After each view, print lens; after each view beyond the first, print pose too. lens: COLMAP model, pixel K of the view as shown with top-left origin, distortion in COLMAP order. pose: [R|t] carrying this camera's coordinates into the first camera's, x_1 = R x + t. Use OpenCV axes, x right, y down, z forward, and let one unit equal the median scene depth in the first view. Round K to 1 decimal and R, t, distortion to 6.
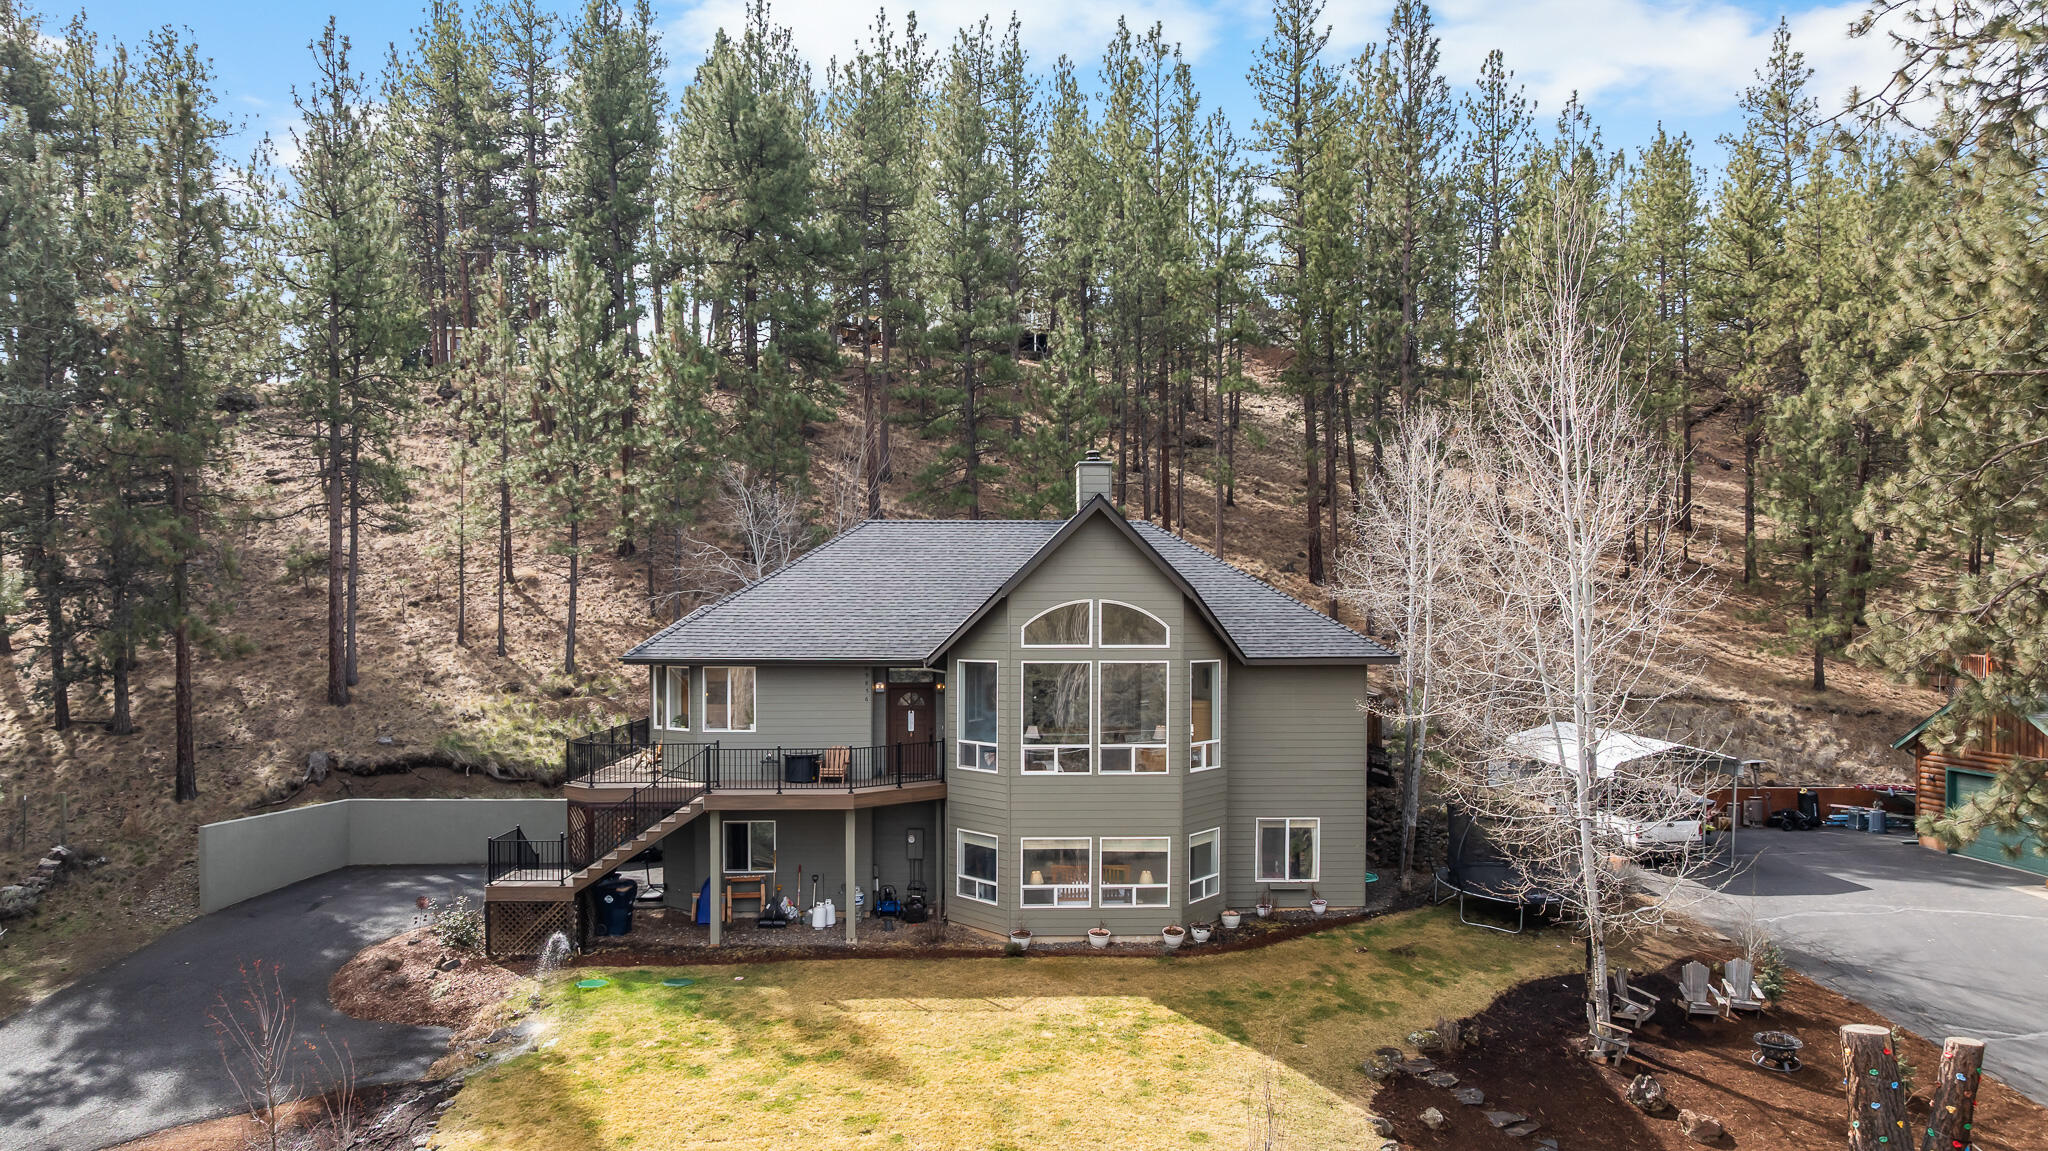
lens RADIAL K [[1475.3, 0, 1024.4], [0, 1475.3, 632.2], [0, 0, 1]] dist [-0.000751, 0.049321]
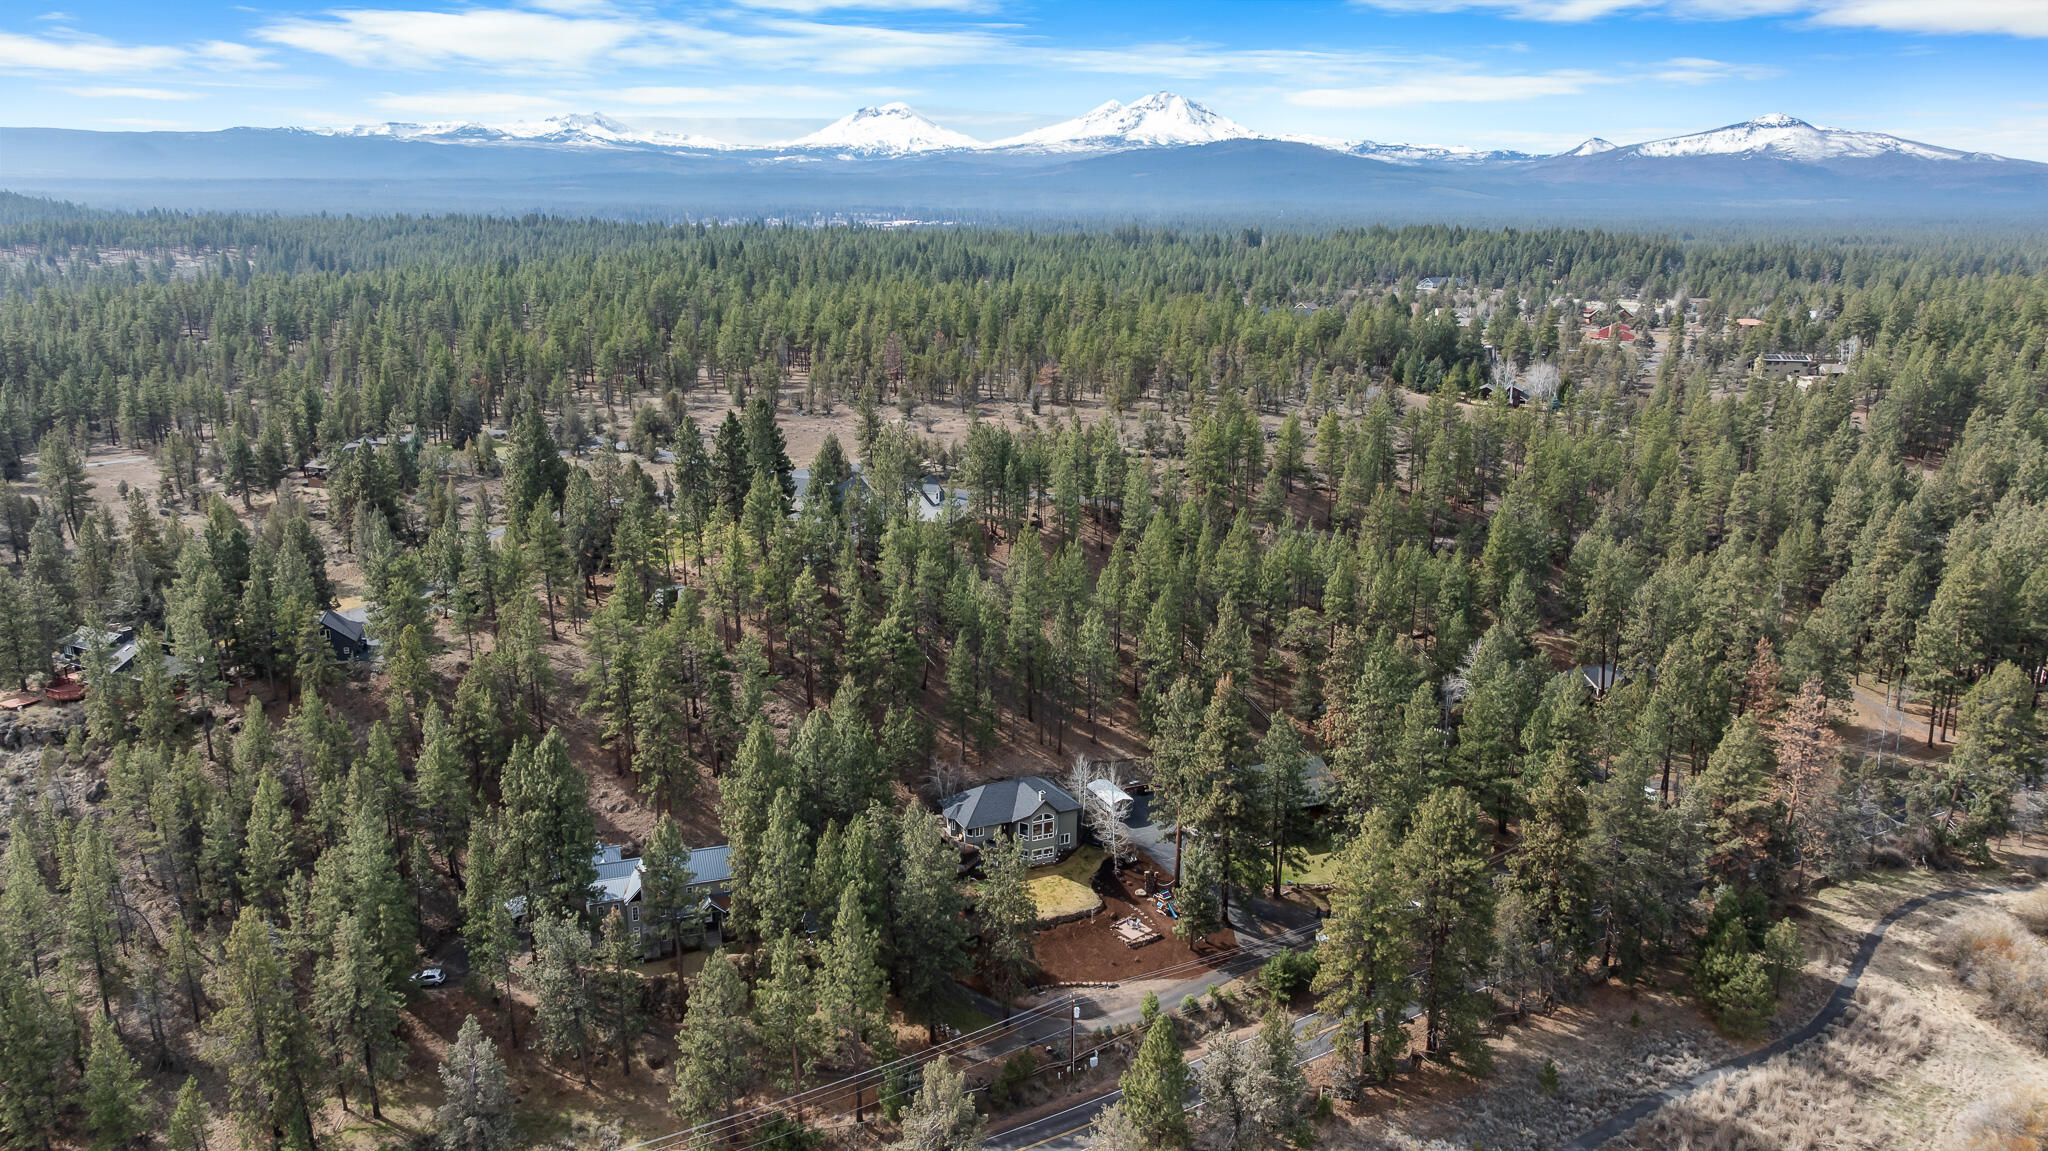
lens RADIAL K [[1442.8, 0, 1024.0], [0, 1442.8, 575.5], [0, 0, 1]] dist [-0.038345, 0.029490]
pose [[0.925599, -0.089558, 0.367759, -2.046394], [-0.006391, 0.967769, 0.251759, -2.377581], [-0.378453, -0.235378, 0.895193, -3.944982]]
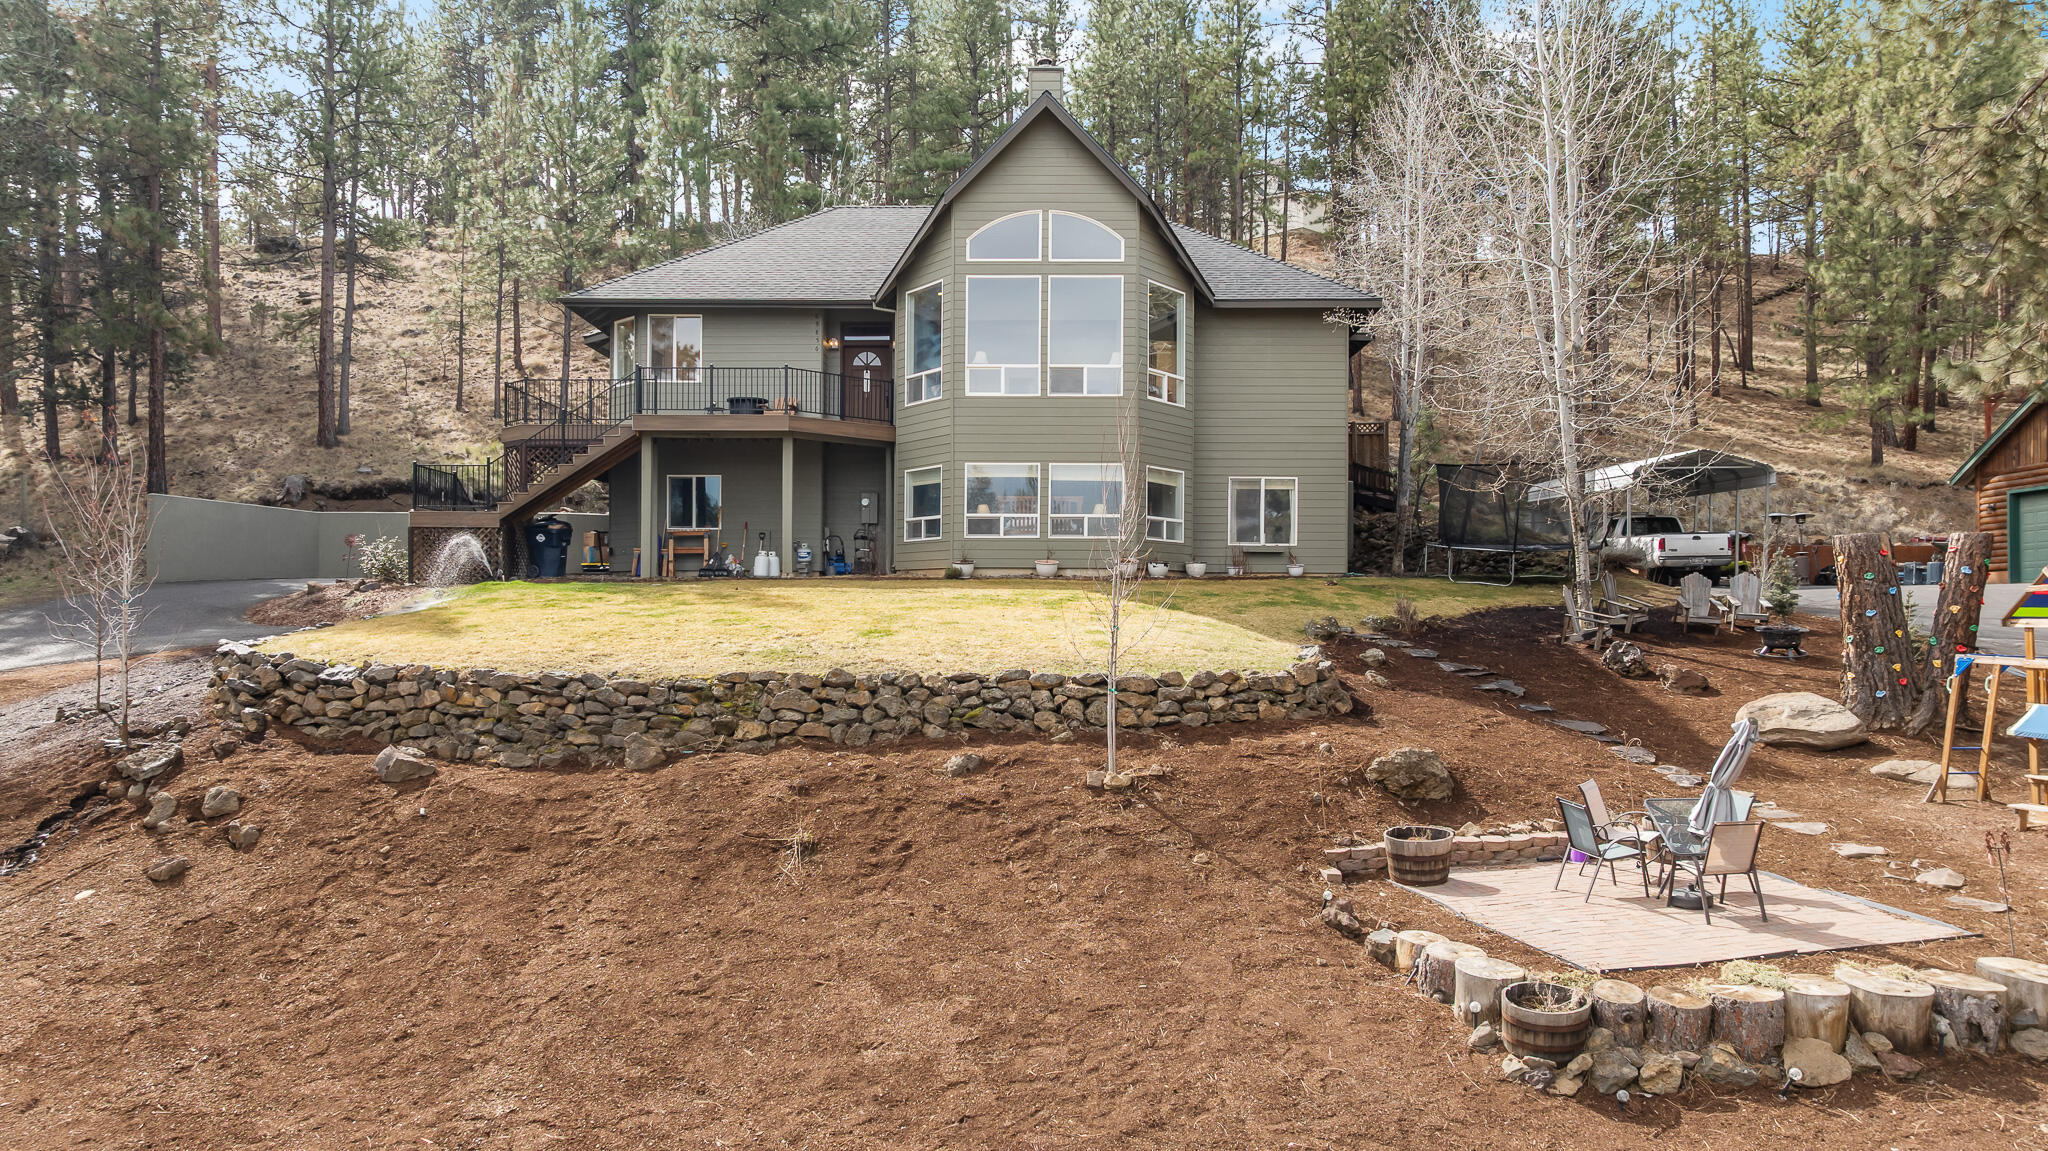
lens RADIAL K [[1458.1, 0, 1024.0], [0, 1458.1, 575.5], [0, 0, 1]] dist [-0.003903, 0.054057]
pose [[0.998261, 0.001923, -0.058918, 0.083759], [-0.003713, 0.999534, -0.030292, 0.222472], [0.058832, 0.030458, 0.997803, 0.070924]]
